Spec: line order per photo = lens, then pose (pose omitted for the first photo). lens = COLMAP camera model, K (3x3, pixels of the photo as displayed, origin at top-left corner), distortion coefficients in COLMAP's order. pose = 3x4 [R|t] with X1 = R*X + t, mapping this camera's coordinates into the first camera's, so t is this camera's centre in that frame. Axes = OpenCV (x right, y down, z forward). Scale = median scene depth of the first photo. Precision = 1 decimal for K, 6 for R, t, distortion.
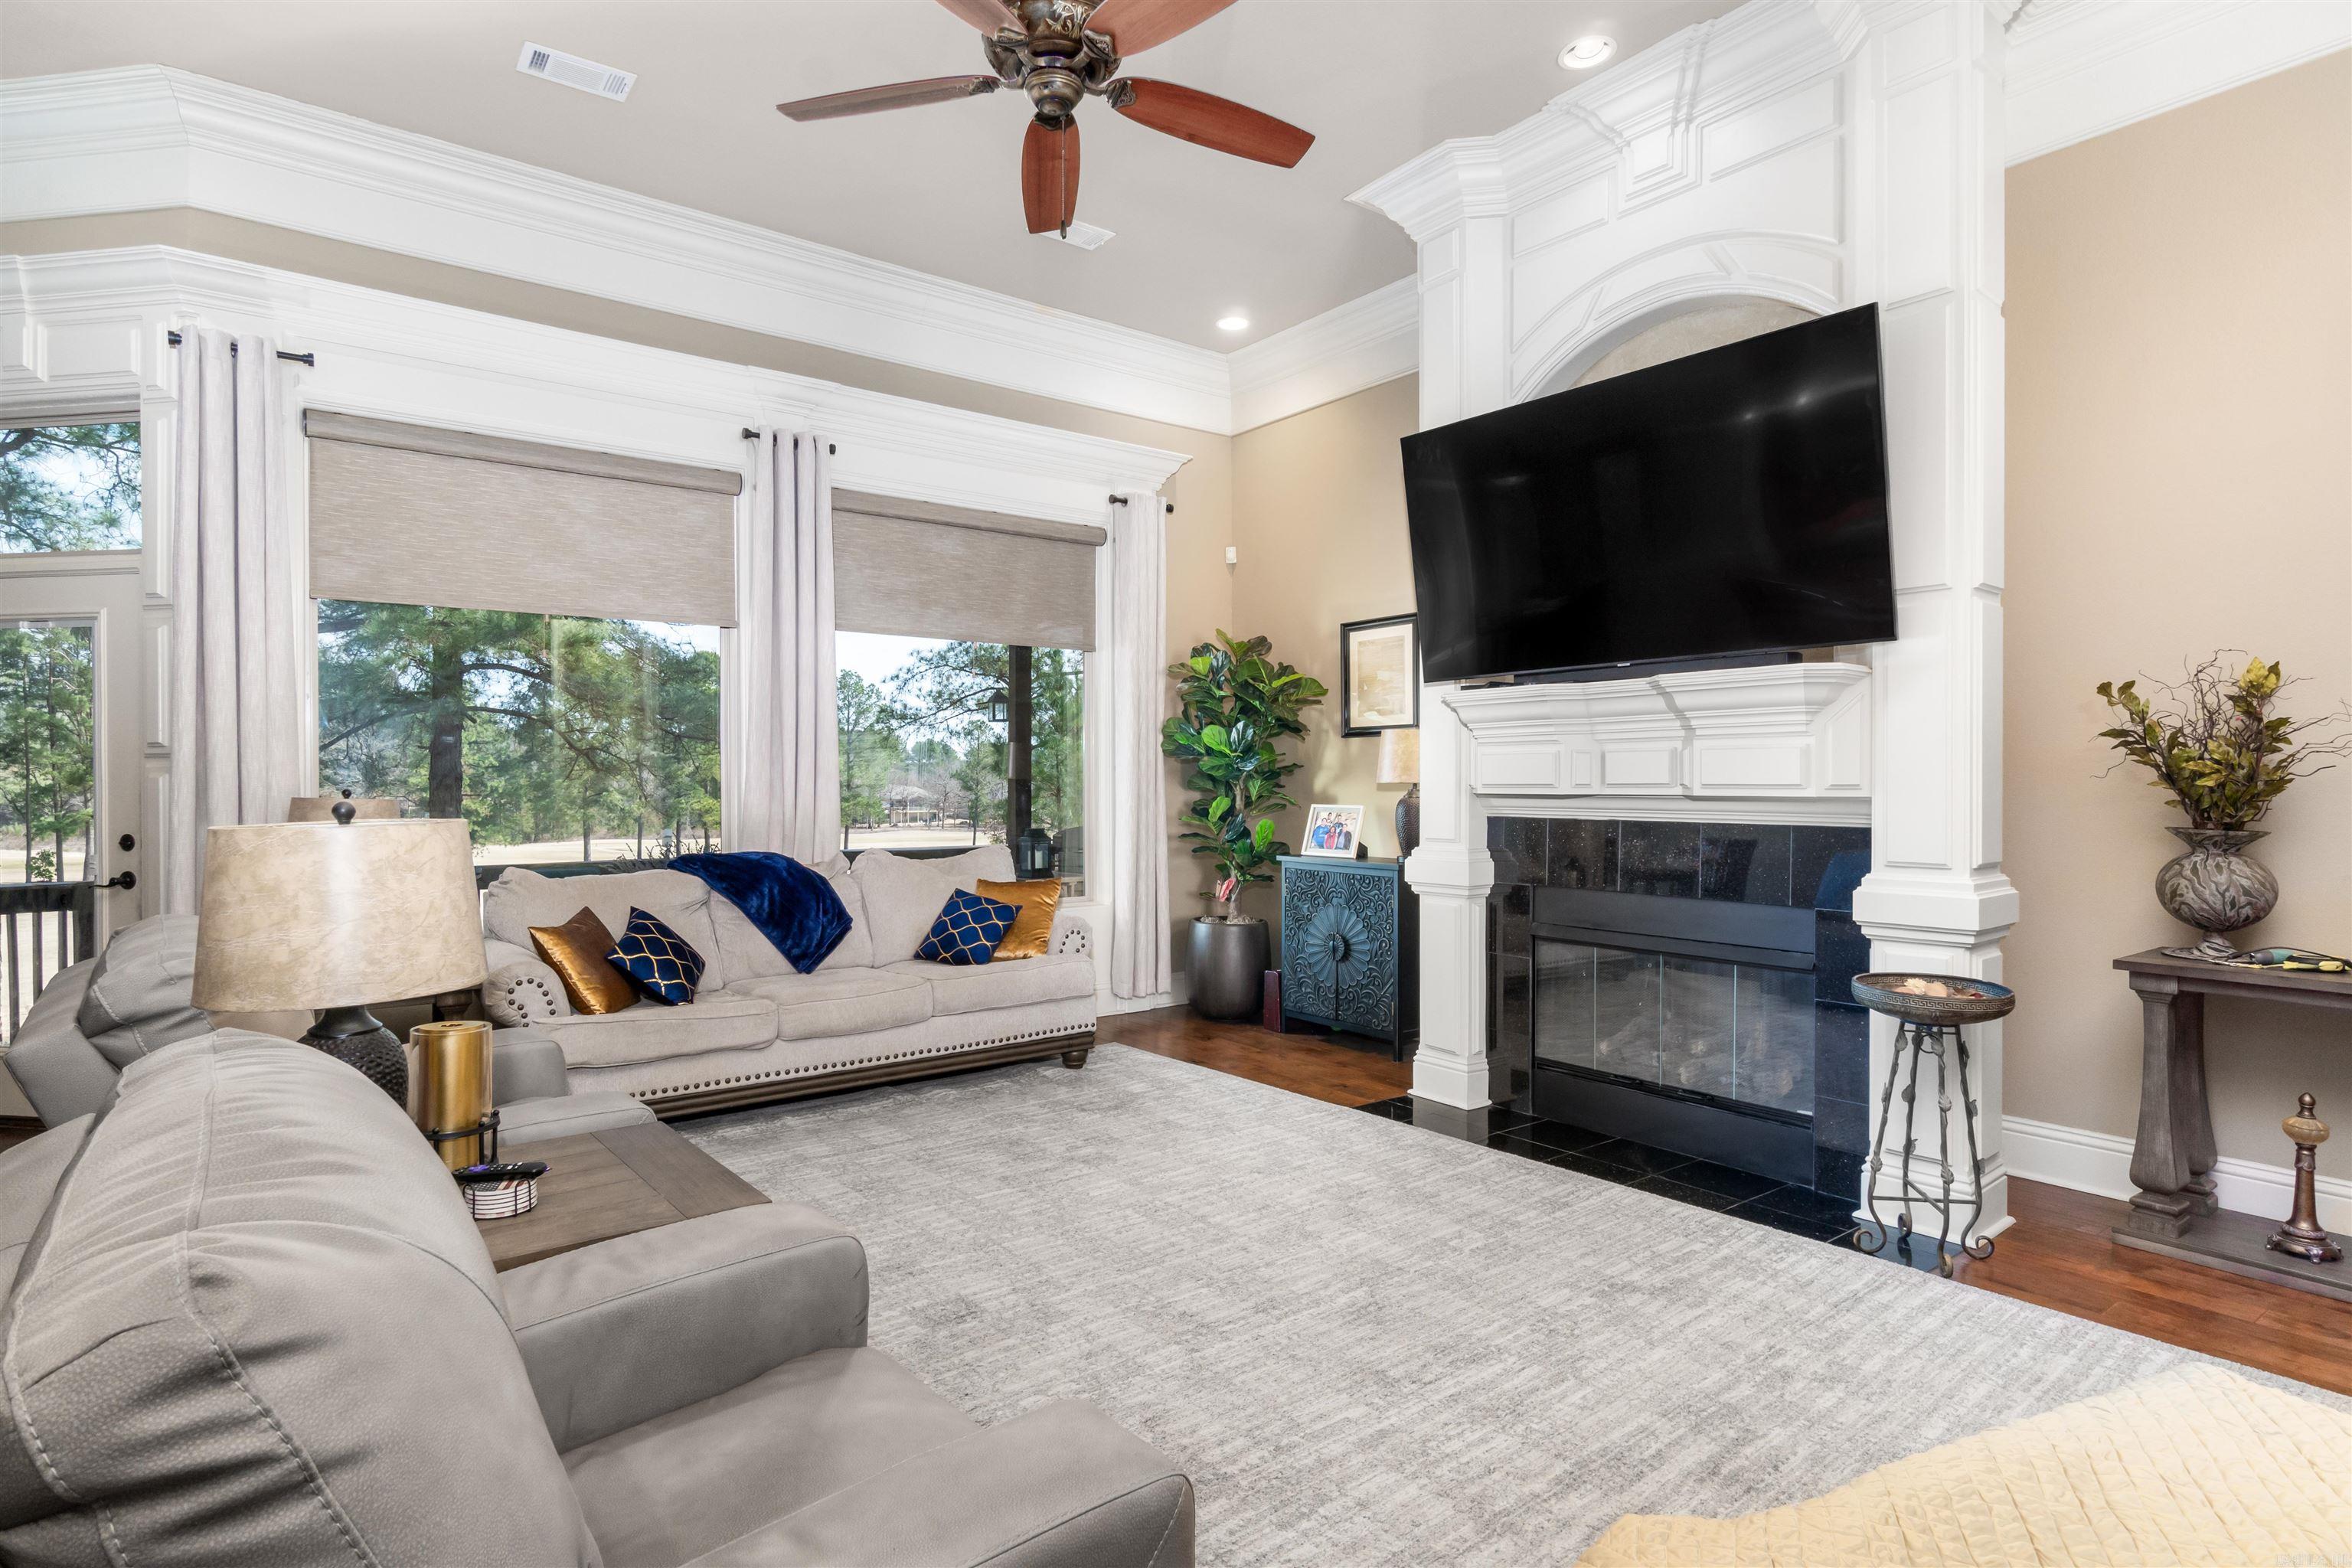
lens RADIAL K [[1197.0, 0, 1091.3], [0, 1197.0, 787.3], [0, 0, 1]] dist [-0.000727, 0.000302]
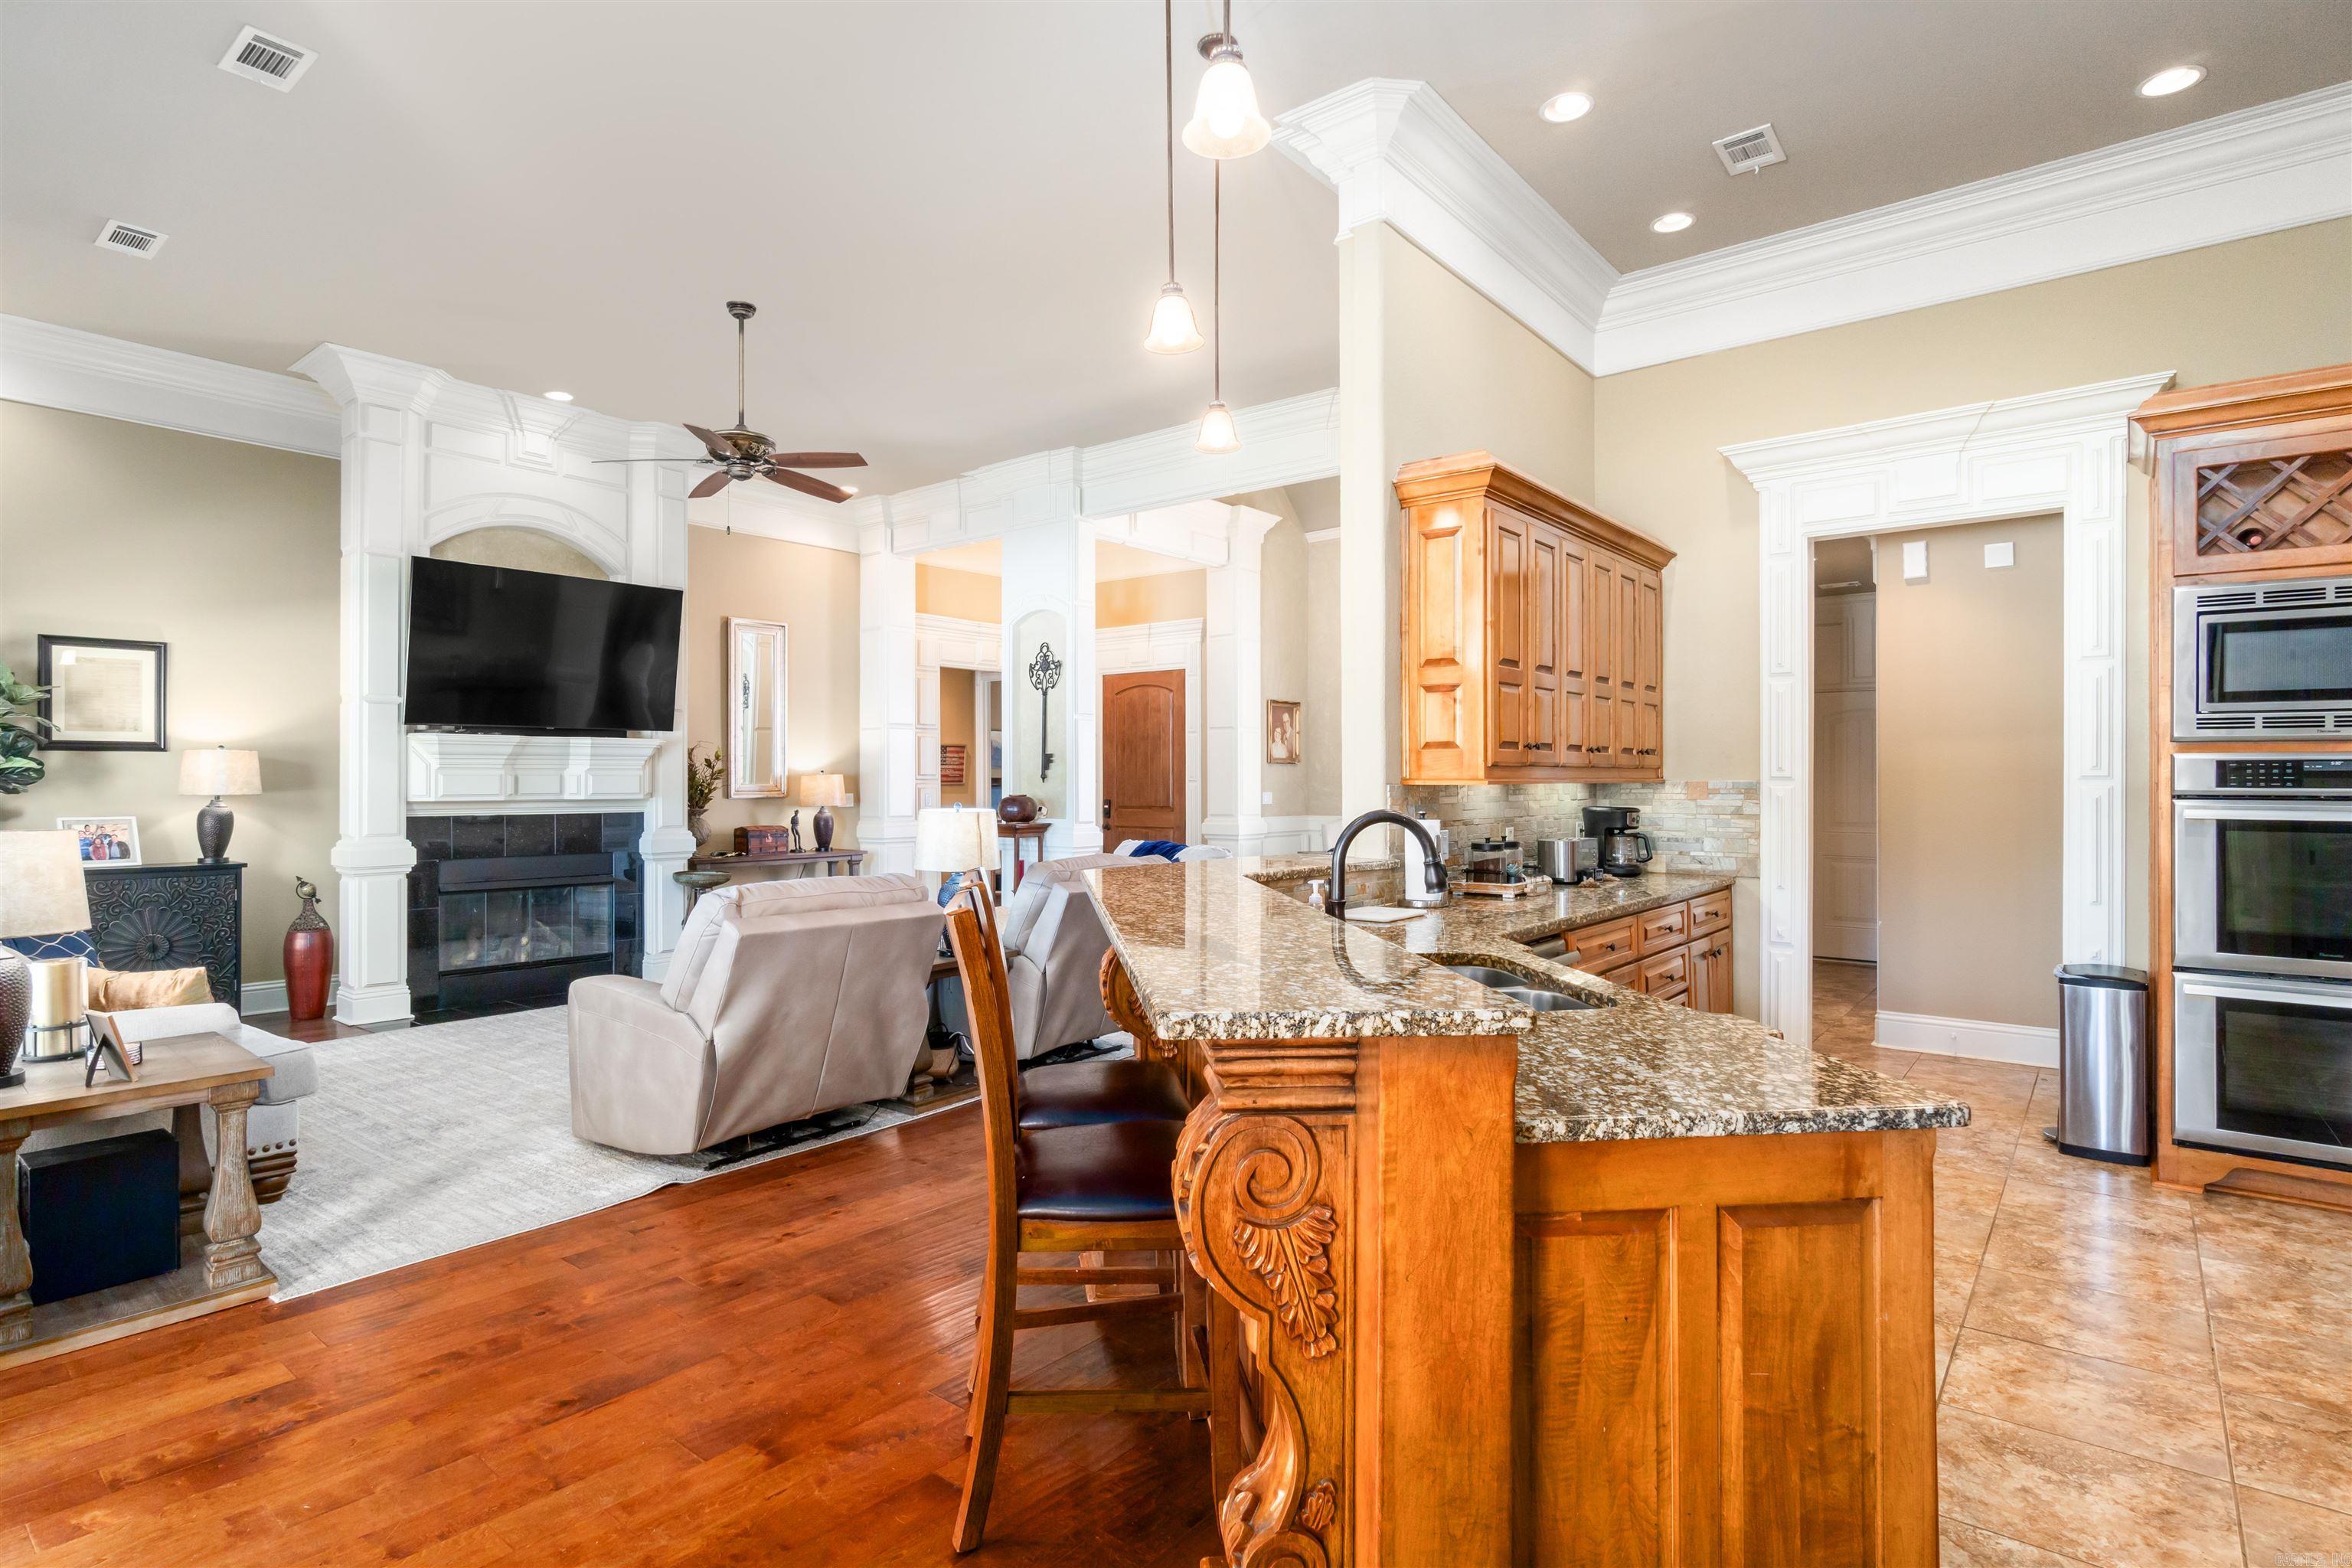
lens RADIAL K [[1172.3, 0, 1176.0], [0, 1172.3, 784.0], [0, 0, 1]] dist [-0.000263, 0.002389]
pose [[-0.279272, -0.001399, 0.960211, -1.494940], [0.007040, 0.999969, 0.003505, -0.016258], [-0.960186, 0.007739, -0.279254, 0.559326]]
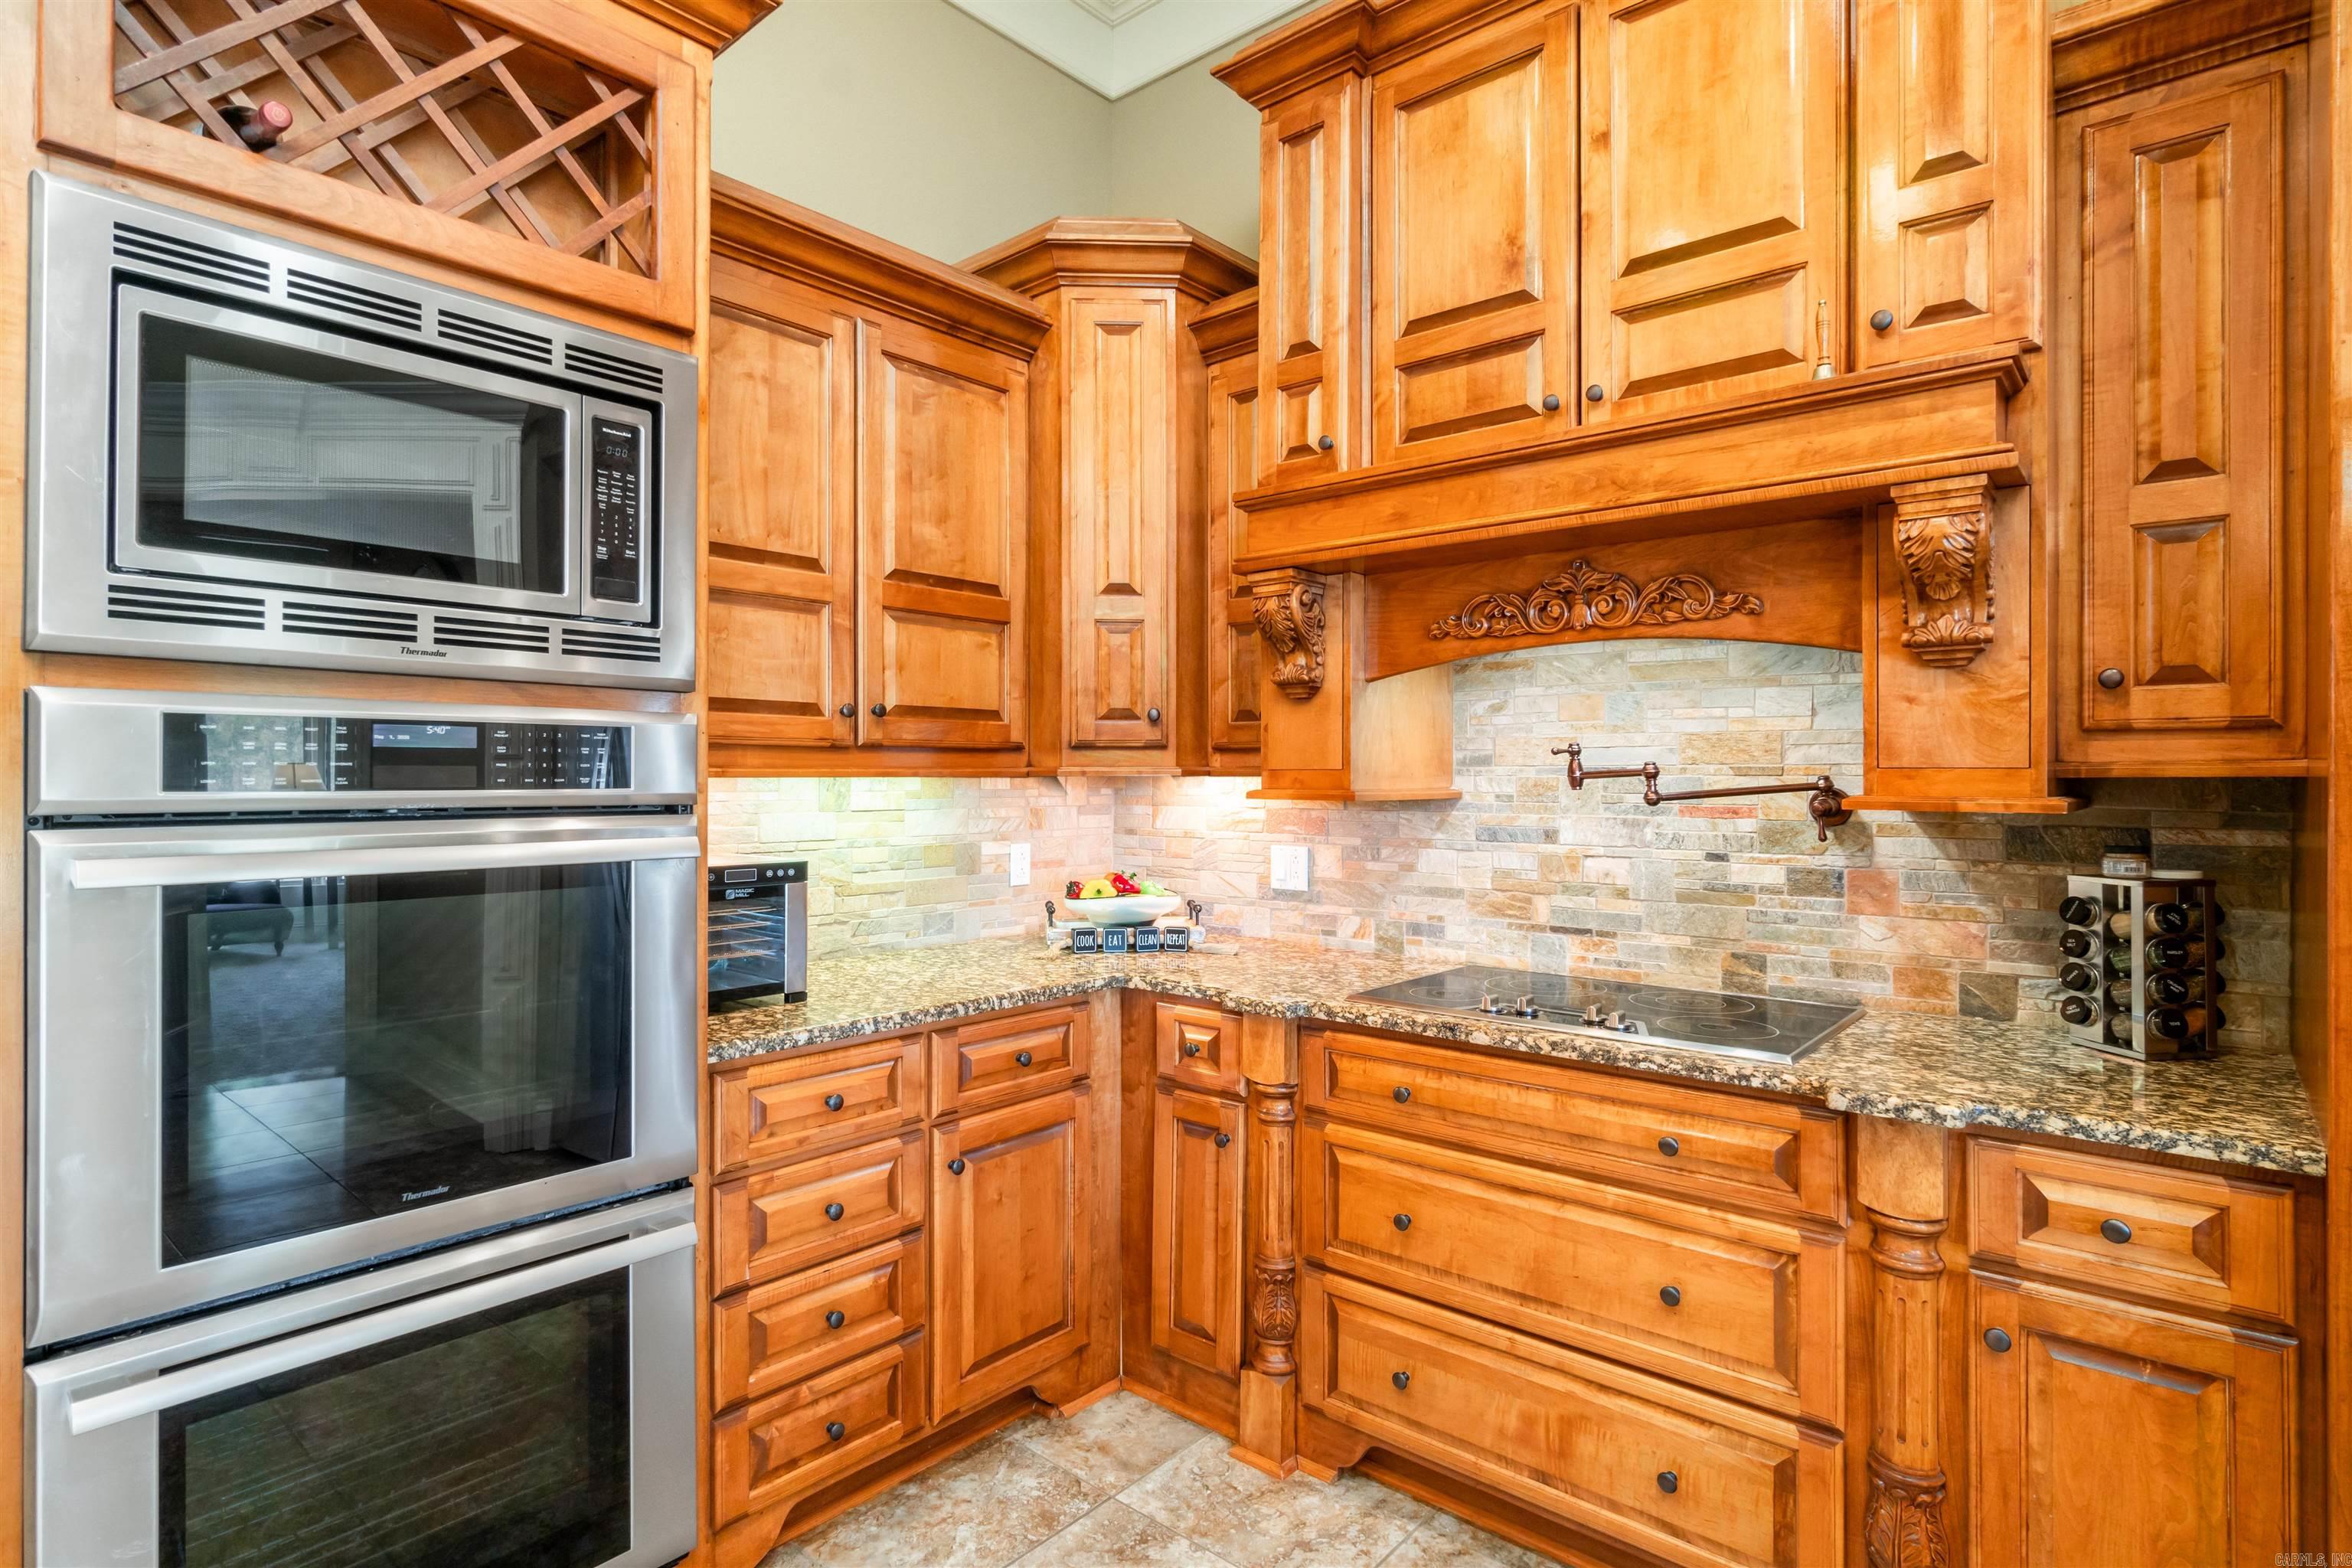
lens RADIAL K [[1187.2, 0, 1179.4], [0, 1187.2, 772.8], [0, 0, 1]] dist [-0.004637, -0.000760]
pose [[-0.971085, 0.000924, -0.238732, -1.048901], [-0.000736, 0.999976, 0.006862, -0.012170], [0.238733, 0.006840, -0.971061, -0.077097]]
